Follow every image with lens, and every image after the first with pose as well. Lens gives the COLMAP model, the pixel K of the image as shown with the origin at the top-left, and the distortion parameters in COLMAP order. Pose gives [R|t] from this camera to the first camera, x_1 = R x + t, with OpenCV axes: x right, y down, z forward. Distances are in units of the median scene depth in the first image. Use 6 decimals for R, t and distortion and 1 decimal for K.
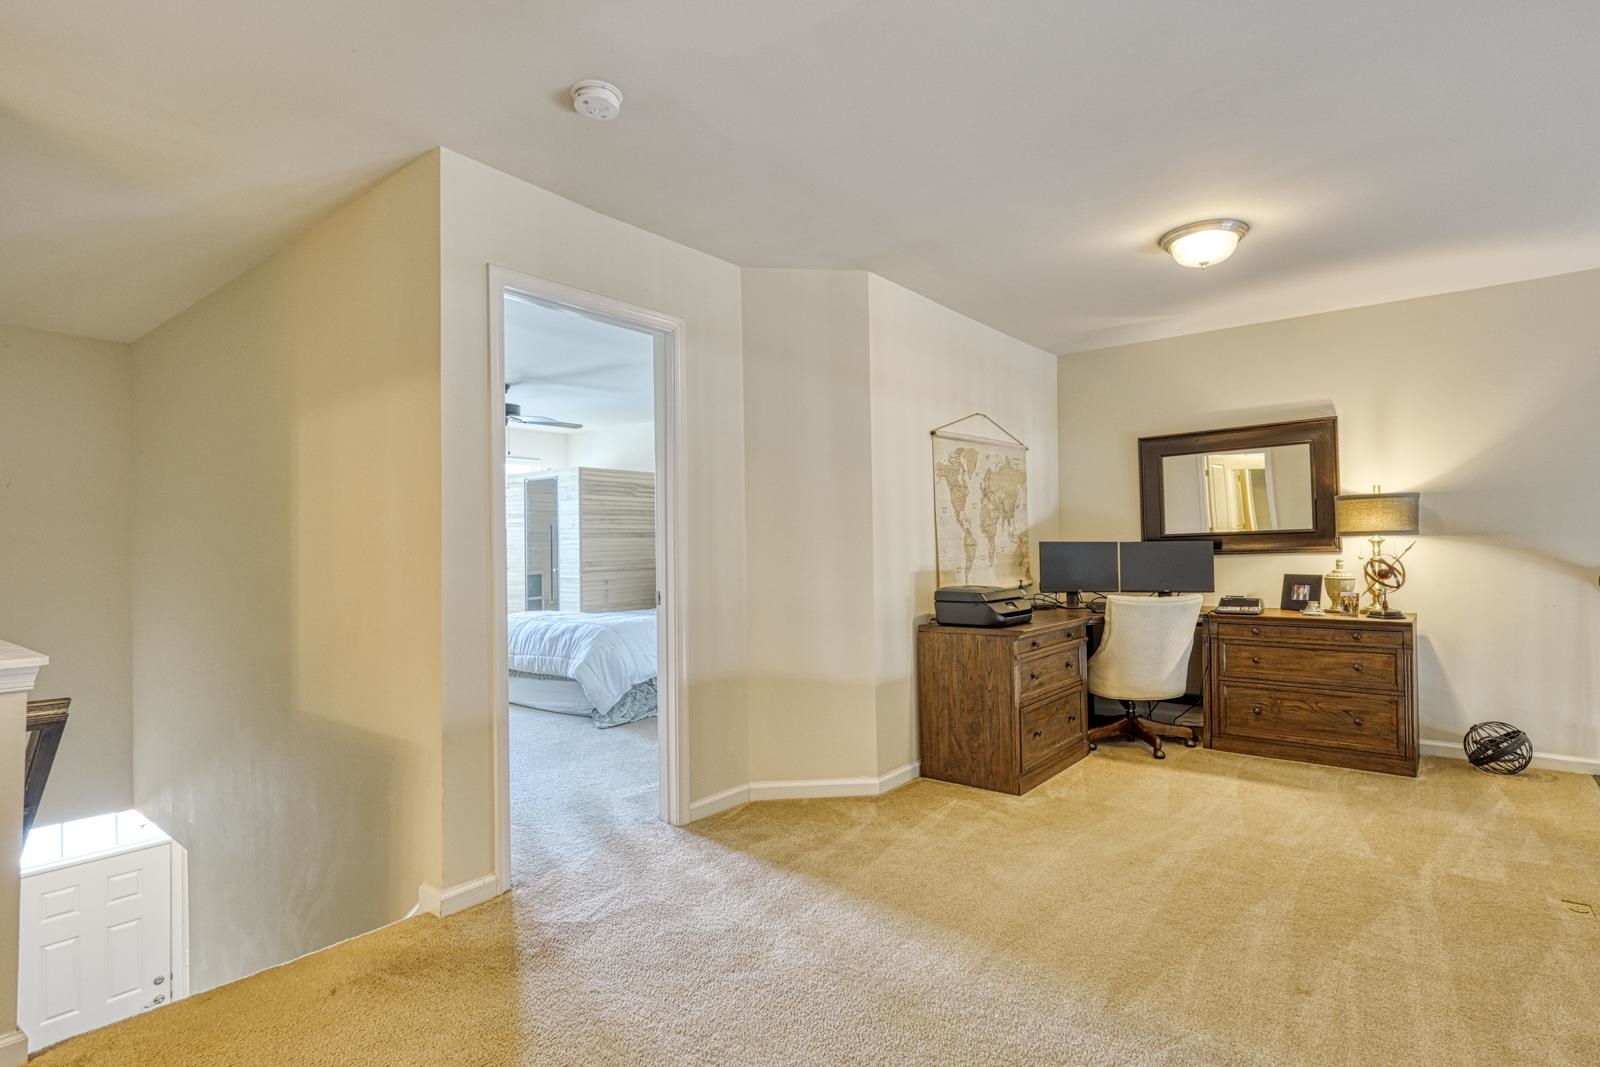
lens RADIAL K [[800.7, 0, 803.1], [0, 800.7, 538.1], [0, 0, 1]] dist [0.002386, 0.000701]
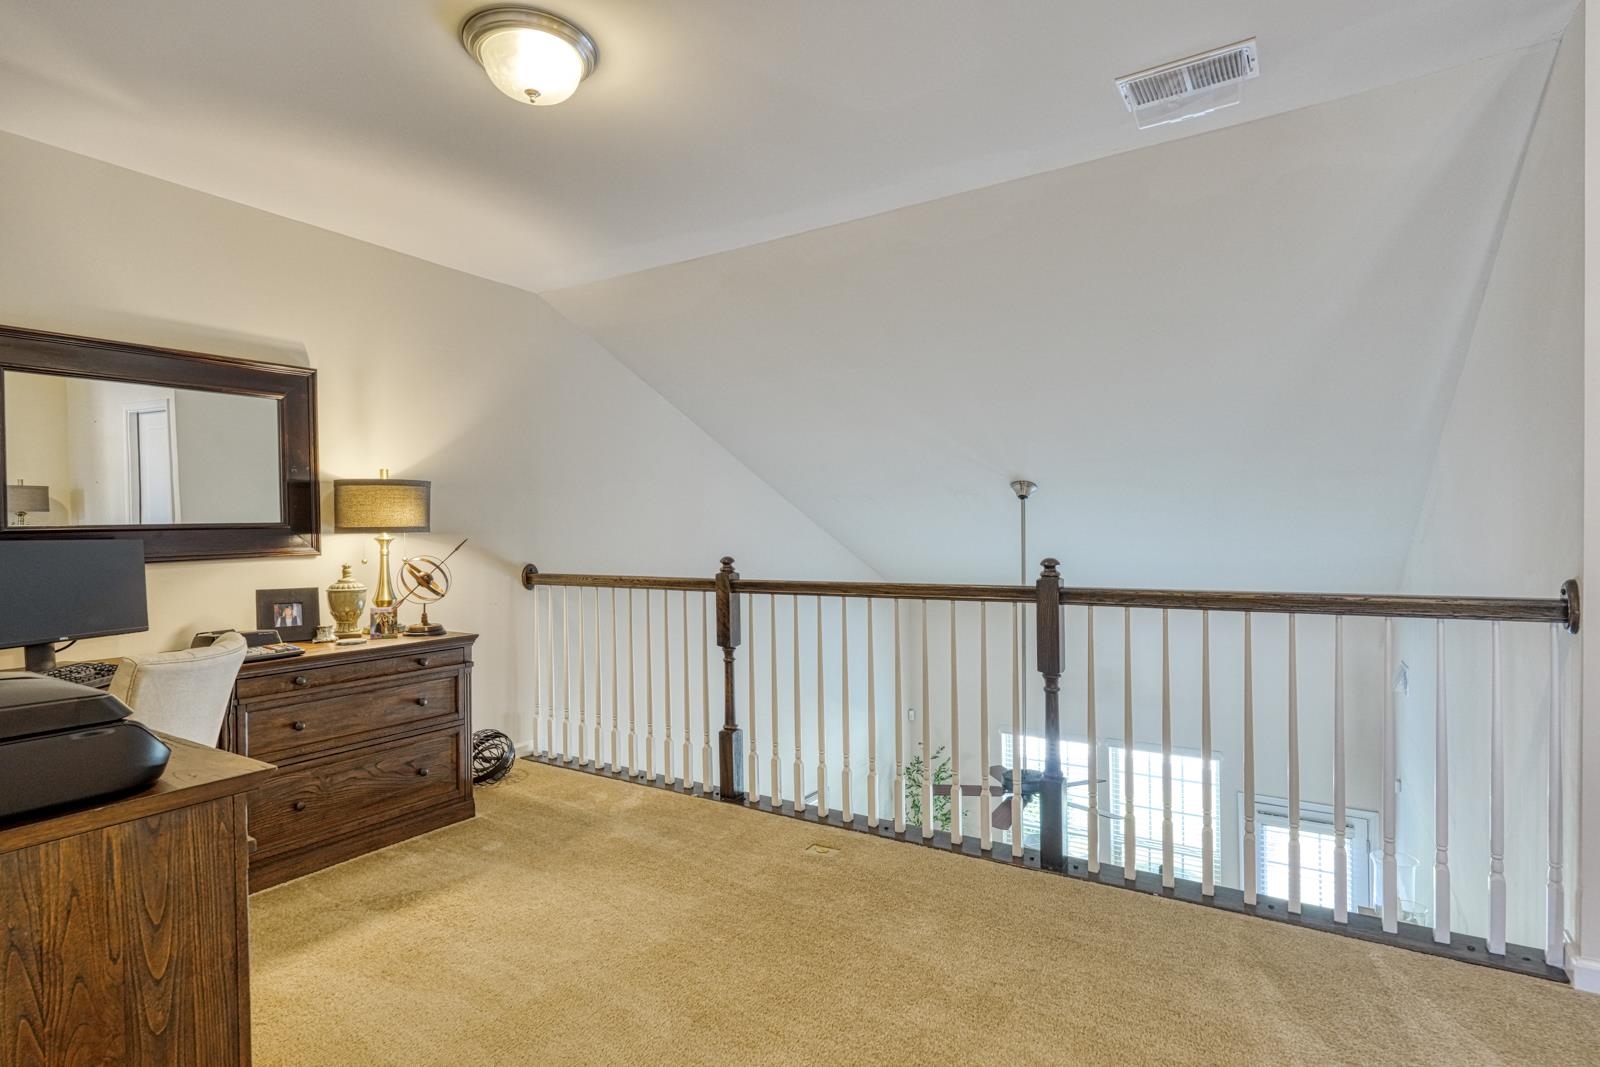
lens RADIAL K [[800.7, 0, 802.9], [0, 800.7, 539.0], [0, 0, 1]] dist [0.002386, 0.000701]
pose [[-0.107344, 0.006862, 0.994198, -0.118954], [0.003356, 0.999973, -0.006539, 0.010239], [-0.994216, 0.002634, -0.107364, 0.721175]]
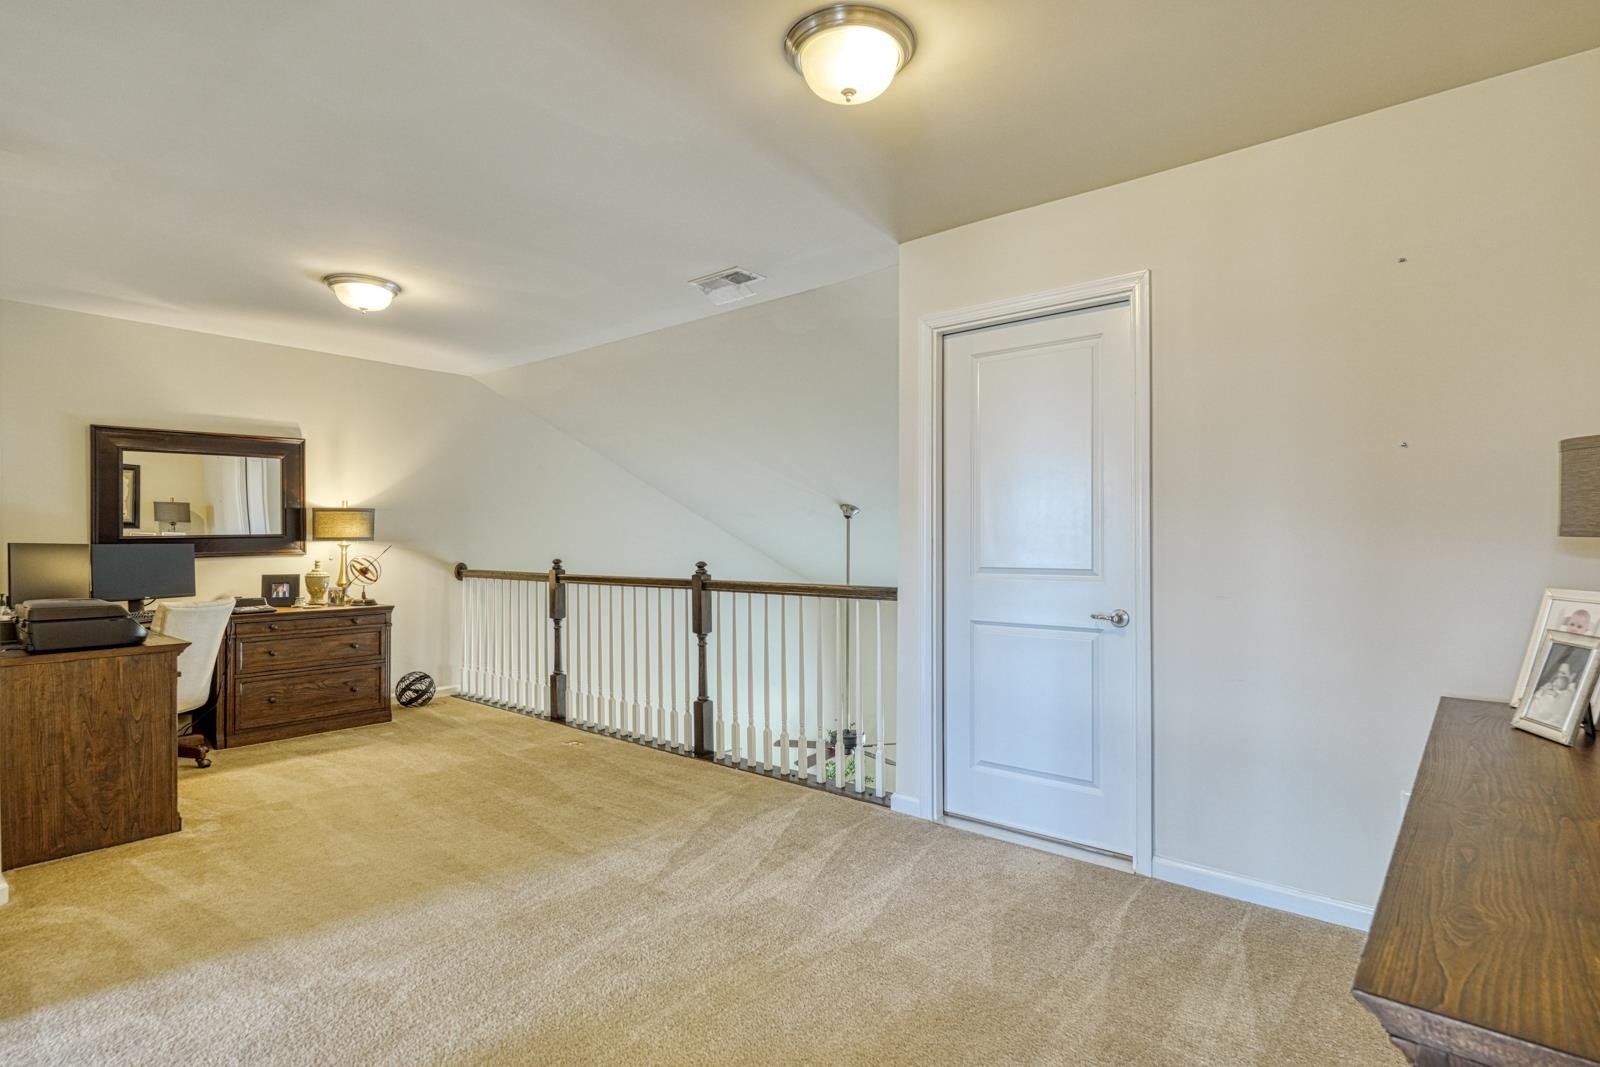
lens RADIAL K [[800.7, 0, 800.9], [0, 800.7, 533.9], [0, 0, 1]] dist [0.002386, 0.000701]
pose [[0.029654, 0.021196, 0.999335, -0.548307], [-0.006964, 0.999755, -0.020998, 0.007752], [-0.999536, -0.006337, 0.029794, 0.267136]]
